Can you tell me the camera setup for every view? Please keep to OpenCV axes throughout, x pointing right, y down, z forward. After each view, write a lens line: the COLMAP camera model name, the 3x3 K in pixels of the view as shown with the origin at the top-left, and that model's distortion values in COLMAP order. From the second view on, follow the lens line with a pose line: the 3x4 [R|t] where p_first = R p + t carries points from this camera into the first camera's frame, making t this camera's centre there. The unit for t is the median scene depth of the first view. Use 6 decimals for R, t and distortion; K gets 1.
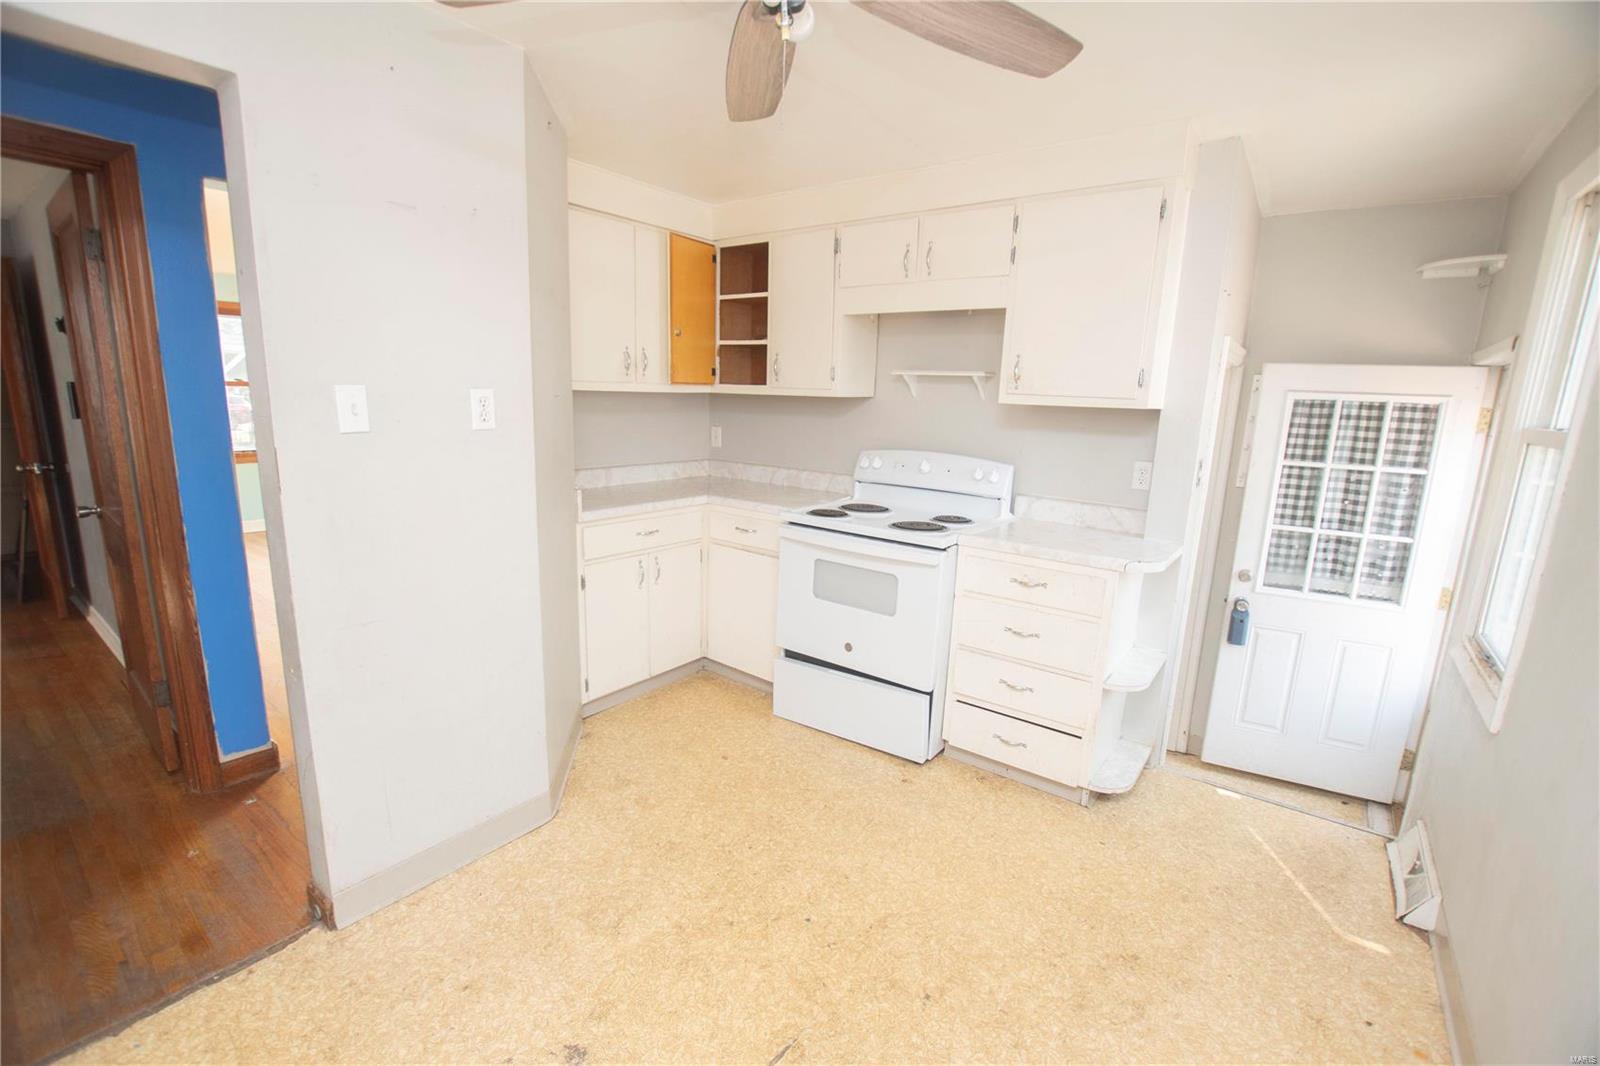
lens RADIAL K [[702.3, 0, 791.8], [0, 702.3, 539.1], [0, 0, 1]] dist [-0.026678, 0.000420]
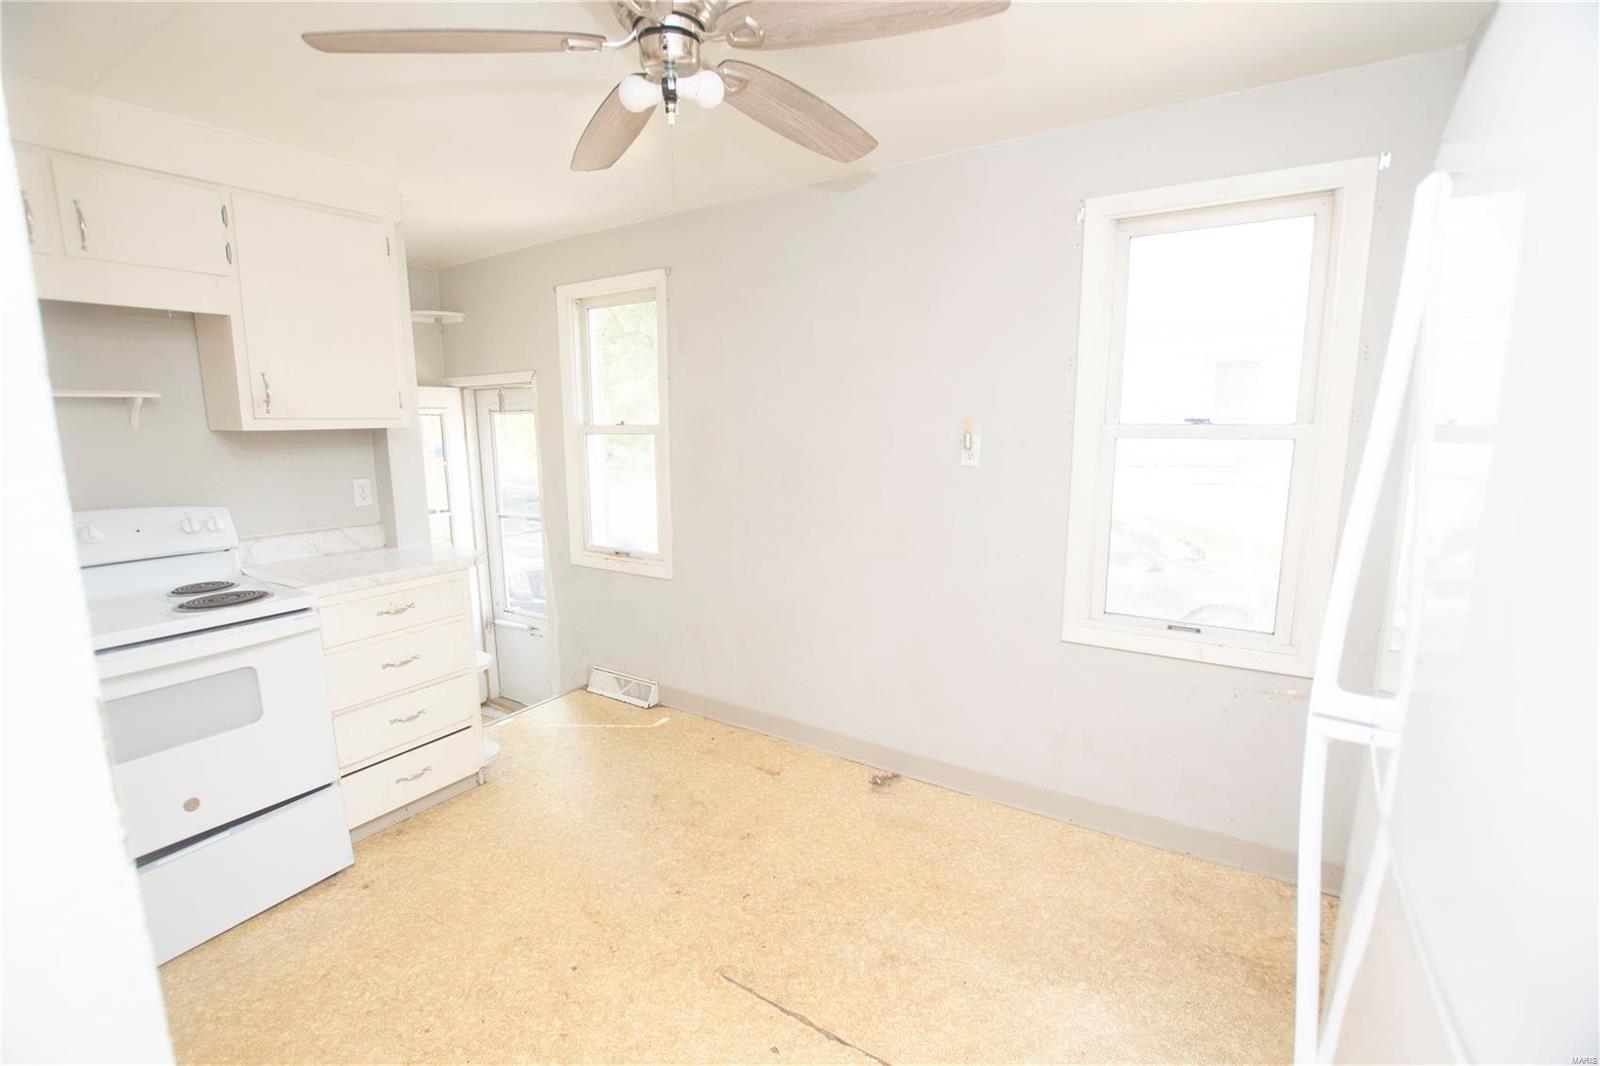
lens RADIAL K [[702.3, 0, 791.8], [0, 702.3, 539.1], [0, 0, 1]] dist [-0.026678, 0.000420]
pose [[-0.076281, -0.197672, 0.977296, -0.631934], [0.210094, 0.954960, 0.209553, -0.118944], [-0.974701, 0.221309, -0.031315, 0.472689]]
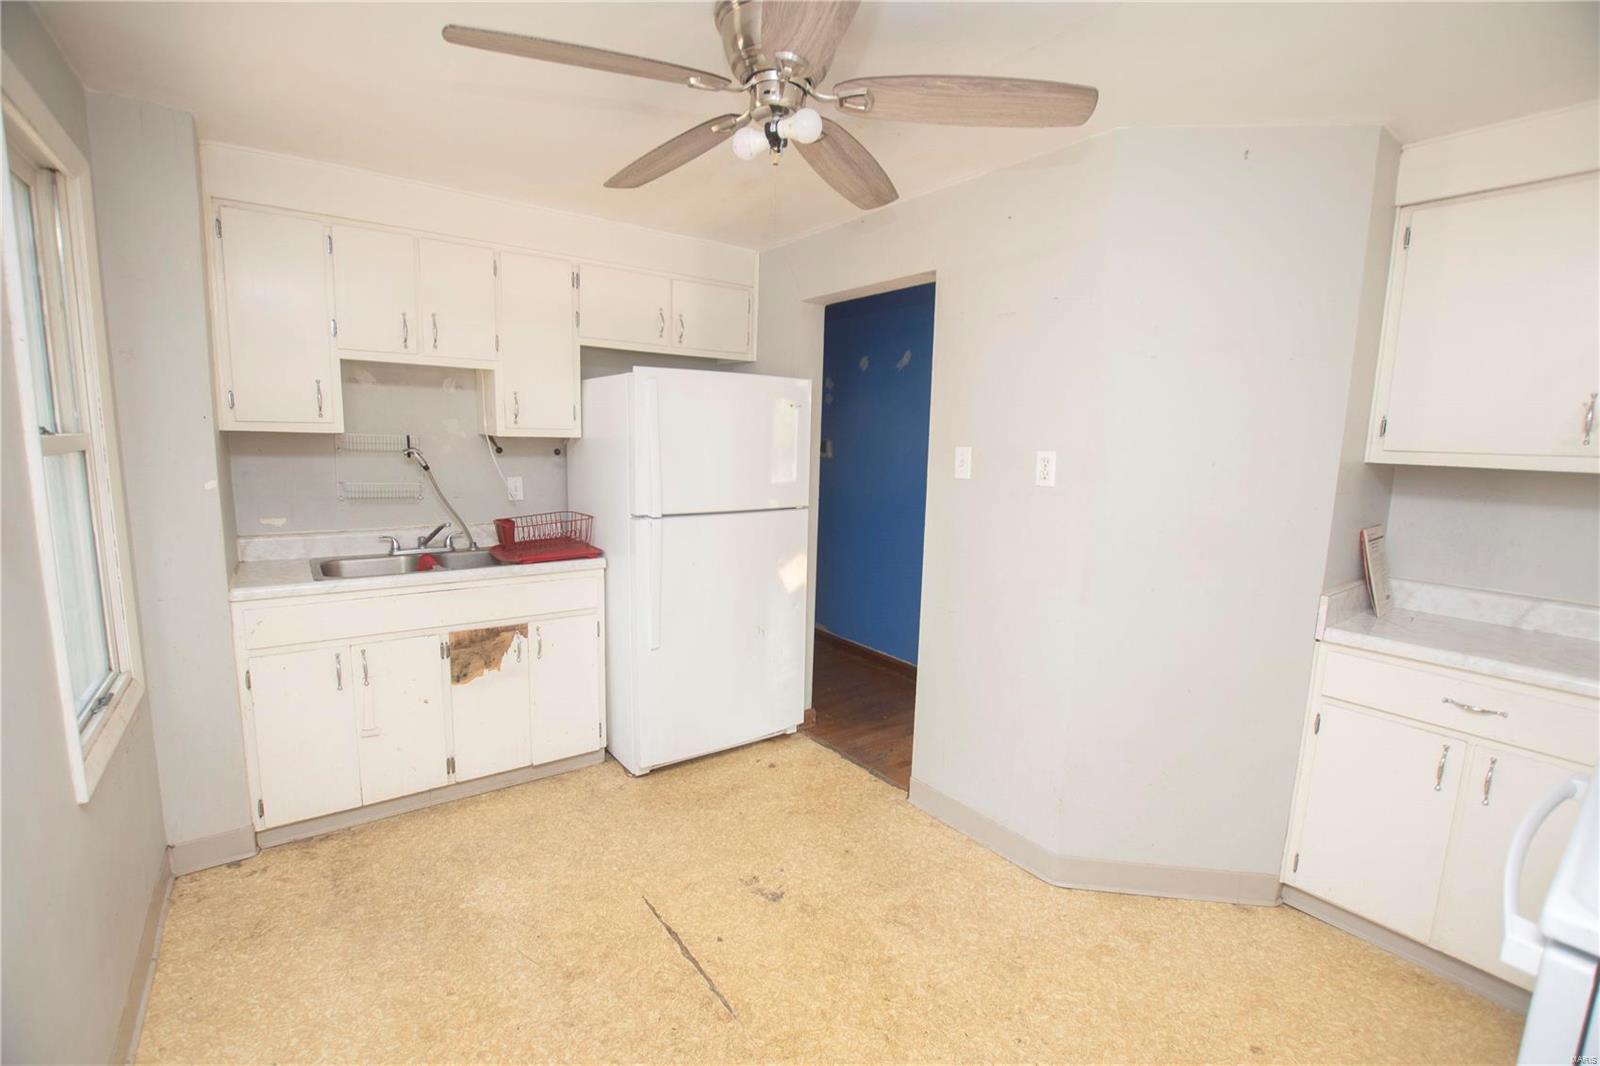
lens RADIAL K [[702.3, 0, 791.8], [0, 702.3, 539.1], [0, 0, 1]] dist [-0.026678, 0.000420]
pose [[-0.282954, 0.100773, -0.953825, 0.603520], [-0.227468, 0.959043, 0.168803, -0.136385], [0.931770, 0.264728, -0.248443, 0.728309]]
